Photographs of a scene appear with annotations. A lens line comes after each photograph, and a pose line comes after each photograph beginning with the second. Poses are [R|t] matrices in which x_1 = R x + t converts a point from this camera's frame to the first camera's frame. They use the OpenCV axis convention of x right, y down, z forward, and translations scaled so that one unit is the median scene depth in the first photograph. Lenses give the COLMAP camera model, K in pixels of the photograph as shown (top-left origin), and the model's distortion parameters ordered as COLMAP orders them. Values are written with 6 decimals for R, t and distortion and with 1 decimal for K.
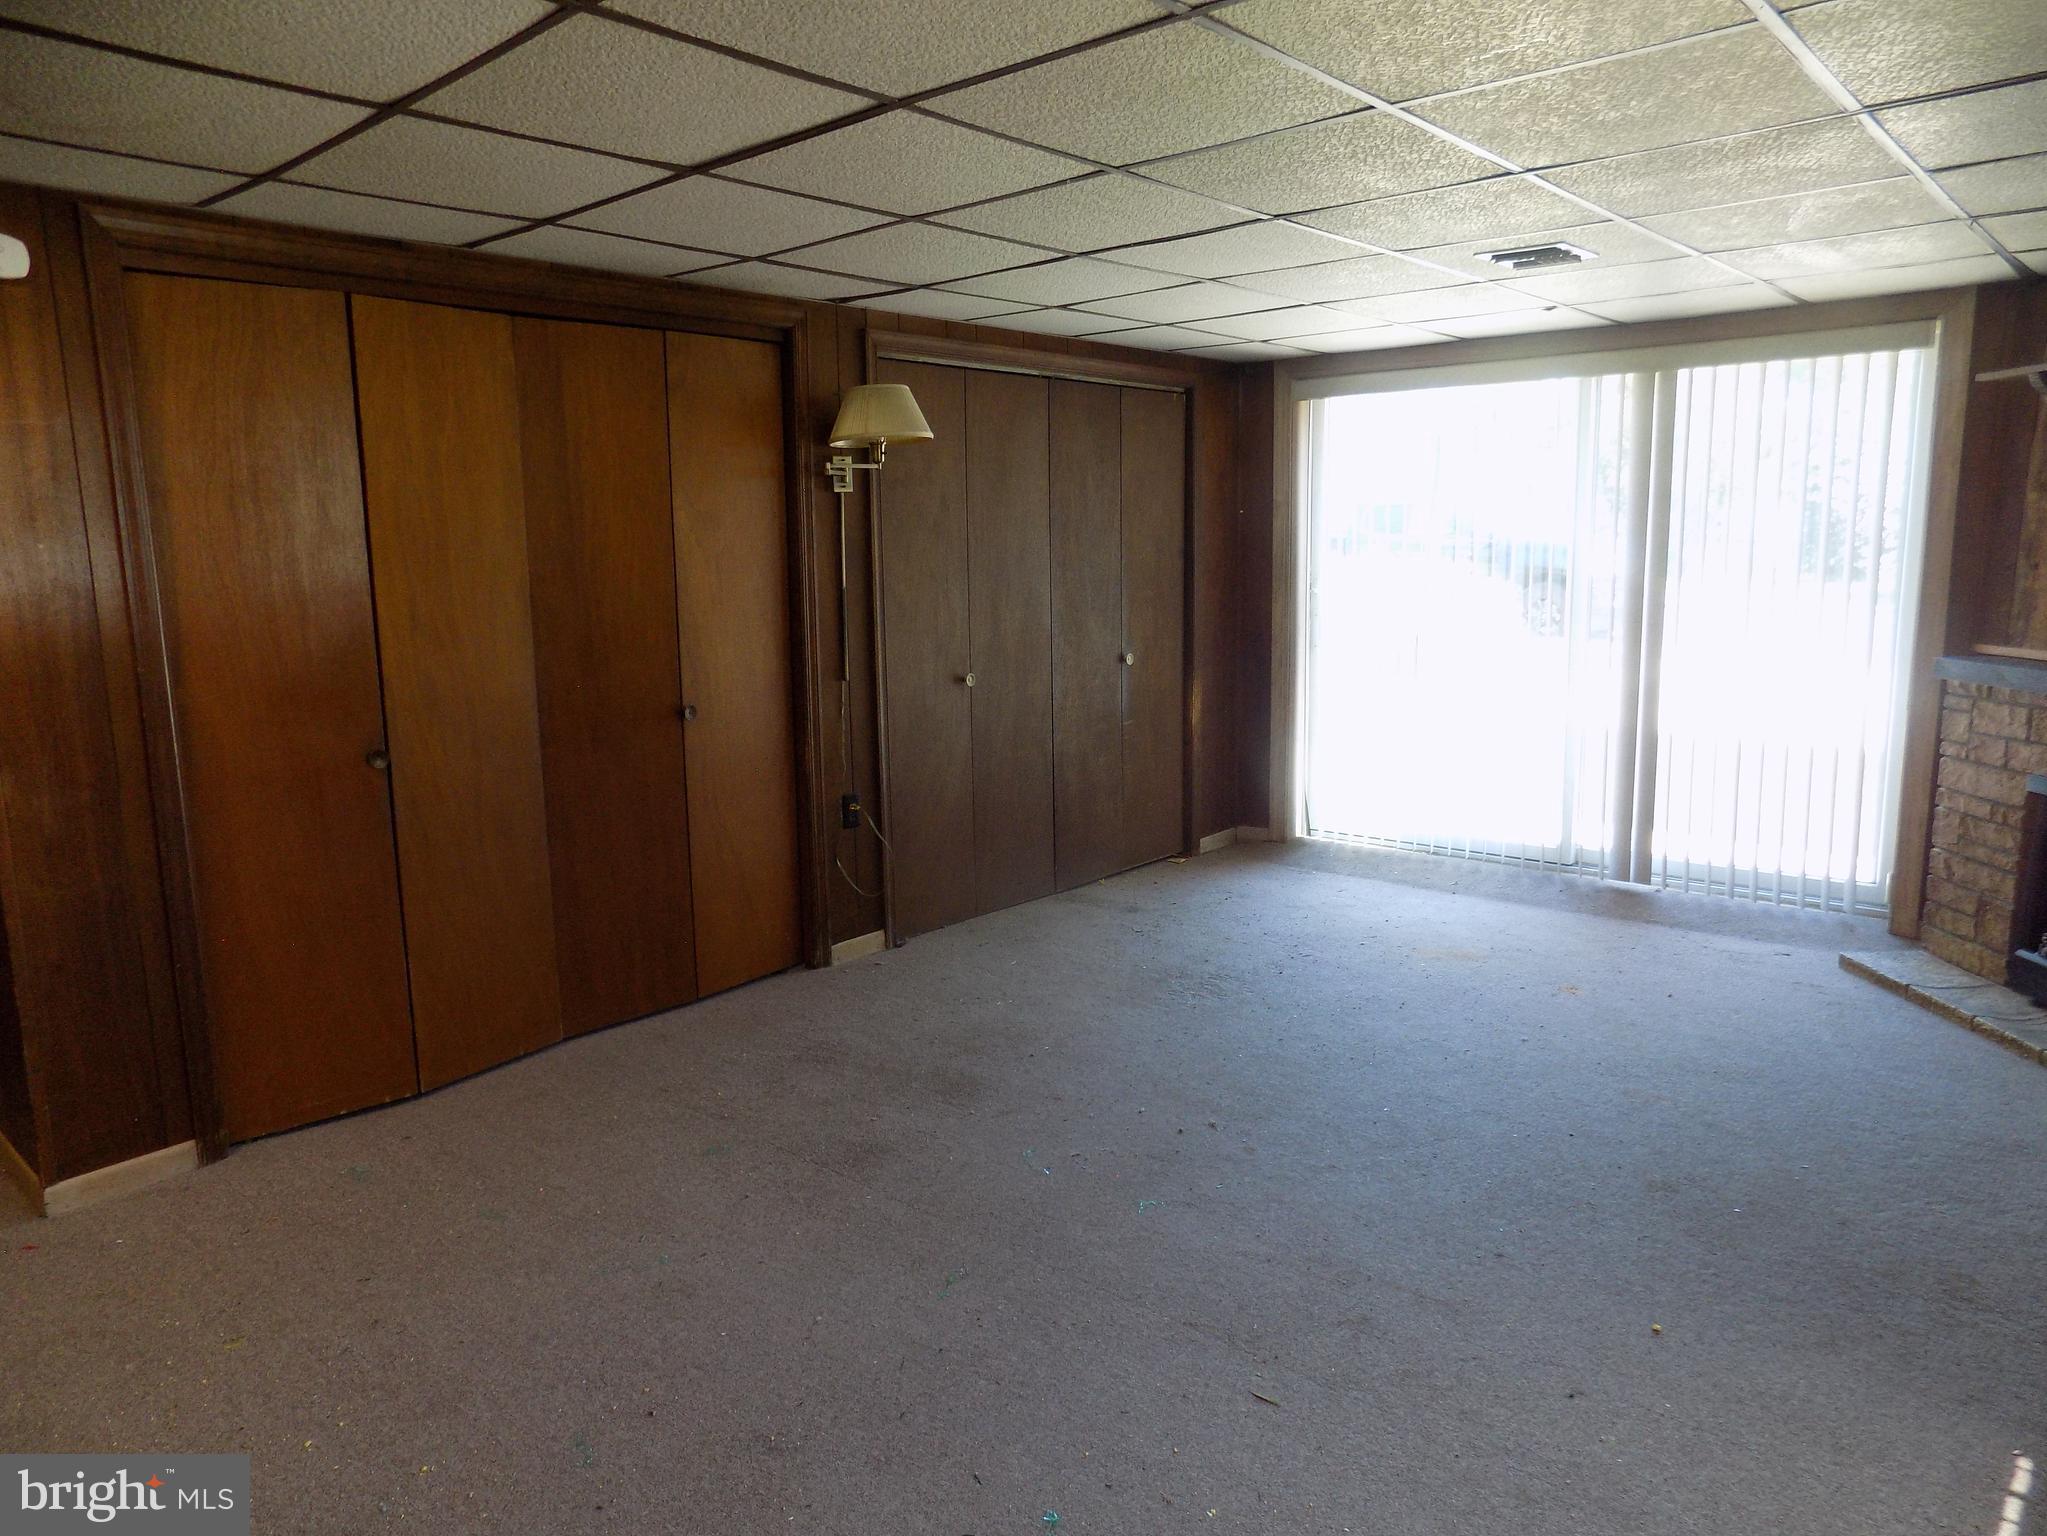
lens RADIAL K [[1391.7, 0, 1019.7], [0, 1391.7, 774.5], [0, 0, 1]] dist [-0.051953, 0.049548]
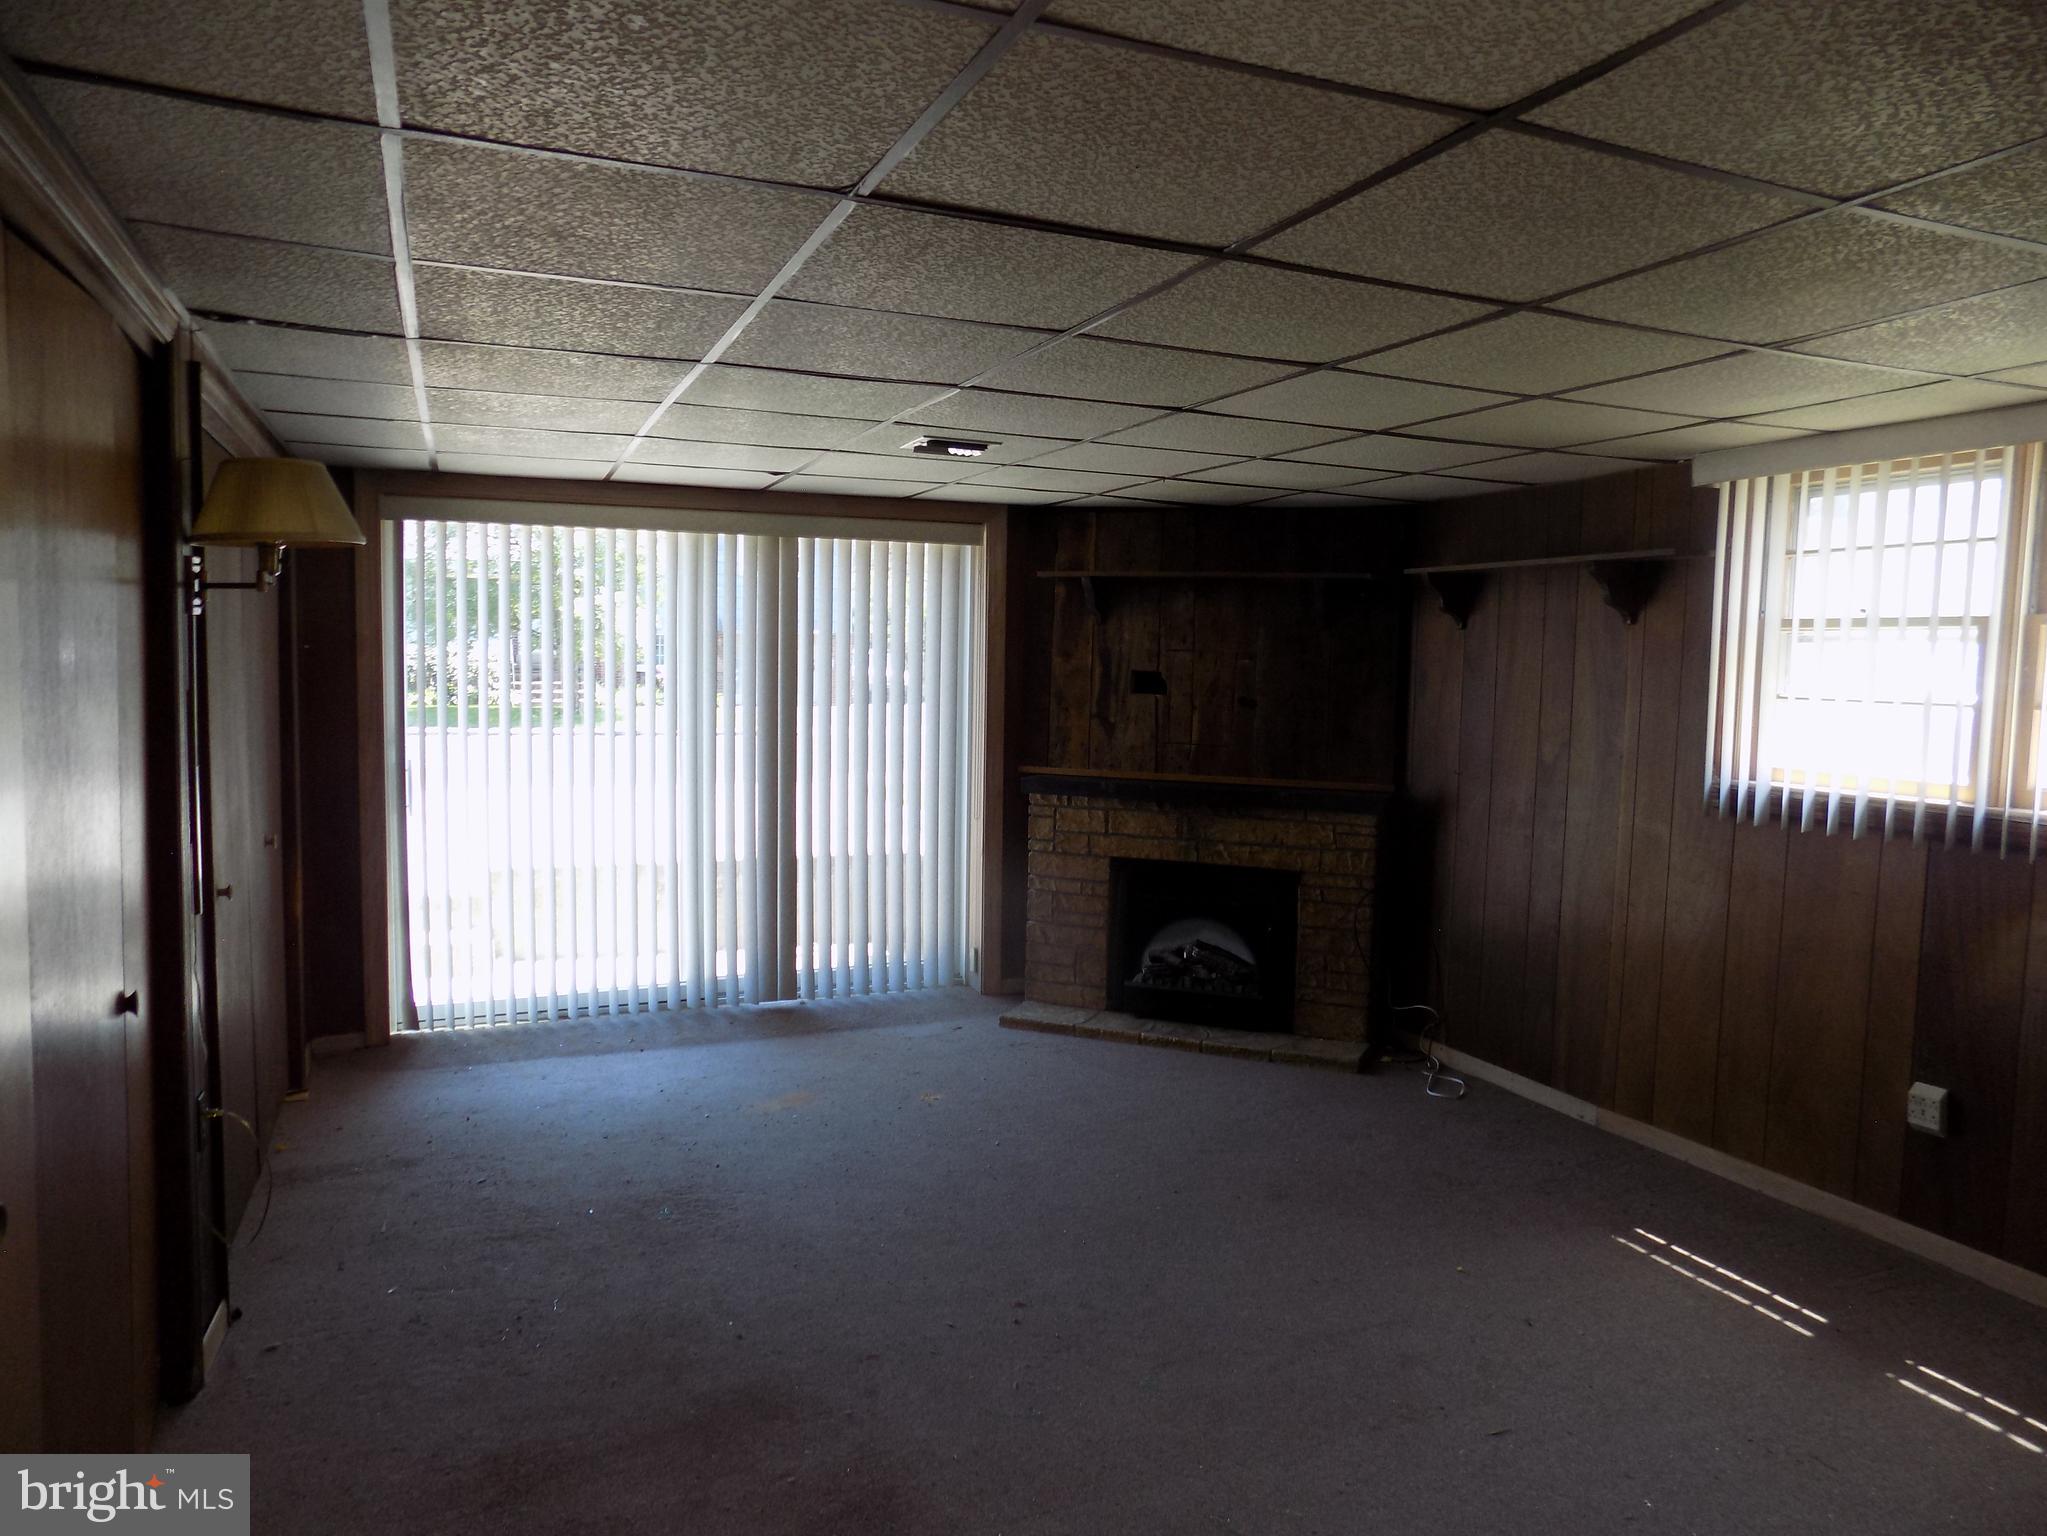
lens RADIAL K [[1391.7, 0, 1020.2], [0, 1391.7, 768.0], [0, 0, 1]] dist [-0.051953, 0.049548]
pose [[0.432323, -0.045967, 0.900547, -0.526651], [0.131418, 0.991248, -0.012492, -0.076143], [-0.892091, 0.123749, 0.434580, 0.402725]]
